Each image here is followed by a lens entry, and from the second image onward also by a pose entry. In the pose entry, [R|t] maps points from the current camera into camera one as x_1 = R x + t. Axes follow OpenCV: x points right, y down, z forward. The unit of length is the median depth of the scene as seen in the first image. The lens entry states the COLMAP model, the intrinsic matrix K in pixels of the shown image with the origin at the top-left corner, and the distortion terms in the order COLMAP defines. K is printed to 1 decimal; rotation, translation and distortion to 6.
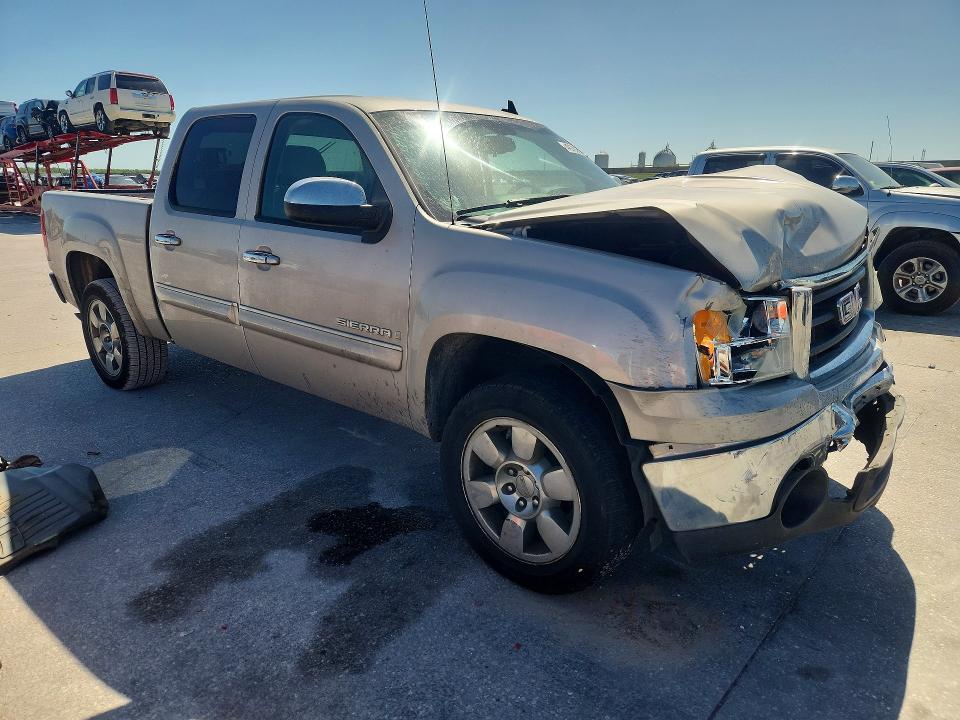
lens RADIAL K [[654.3, 0, 480.0], [0, 654.3, 360.0], [0, 0, 1]] dist [0.033686, -0.035095]
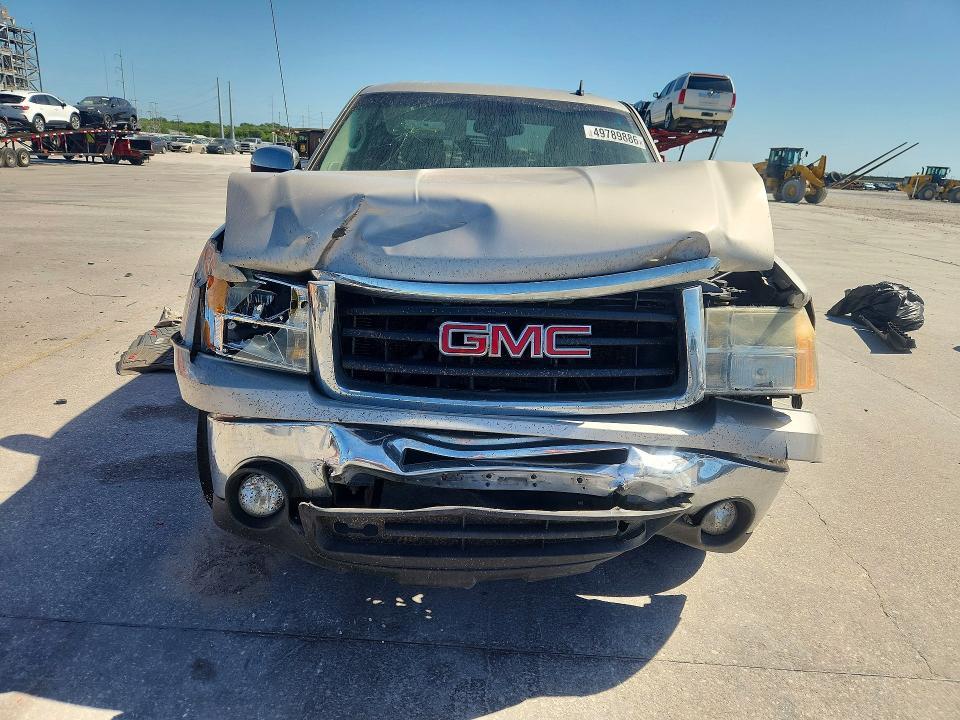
lens RADIAL K [[654.3, 0, 480.0], [0, 654.3, 360.0], [0, 0, 1]] dist [0.033686, -0.035095]
pose [[0.646906, 0.263596, -0.715562, 0.124061], [-0.263935, 0.957756, 0.114203, -0.016052], [0.715437, 0.114983, 0.689150, 0.053490]]
